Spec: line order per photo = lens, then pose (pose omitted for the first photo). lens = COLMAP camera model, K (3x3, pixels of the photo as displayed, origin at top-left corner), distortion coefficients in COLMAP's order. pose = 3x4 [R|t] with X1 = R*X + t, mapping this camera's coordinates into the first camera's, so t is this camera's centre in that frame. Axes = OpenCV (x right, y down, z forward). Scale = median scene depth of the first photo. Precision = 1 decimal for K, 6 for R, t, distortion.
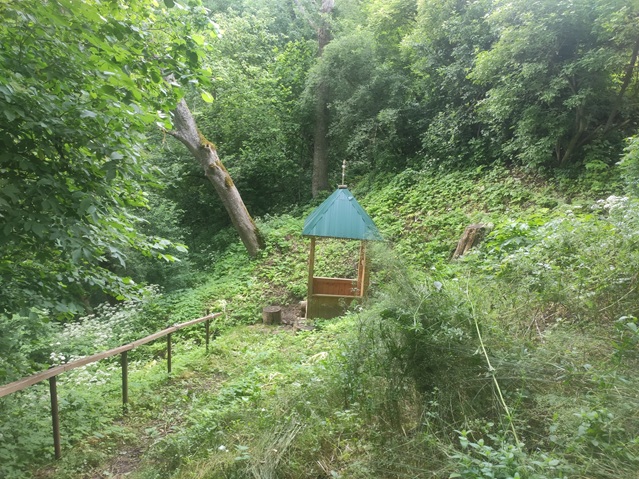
lens RADIAL K [[484.7, 0, 319.9], [0, 484.7, 239.6], [0, 0, 1]] dist [0.054070, -0.058876]
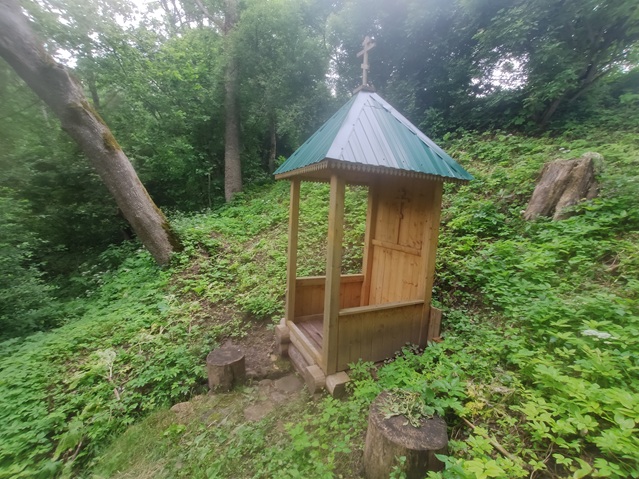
lens RADIAL K [[282.2, 0, 318.1], [0, 282.2, 240.4], [0, 0, 1]] dist [-0.015031, 0.000647]
pose [[0.914327, -0.071559, 0.398604, -0.101100], [0.102552, 0.993096, -0.056951, 0.048275], [-0.391776, 0.092950, 0.915353, 0.600625]]
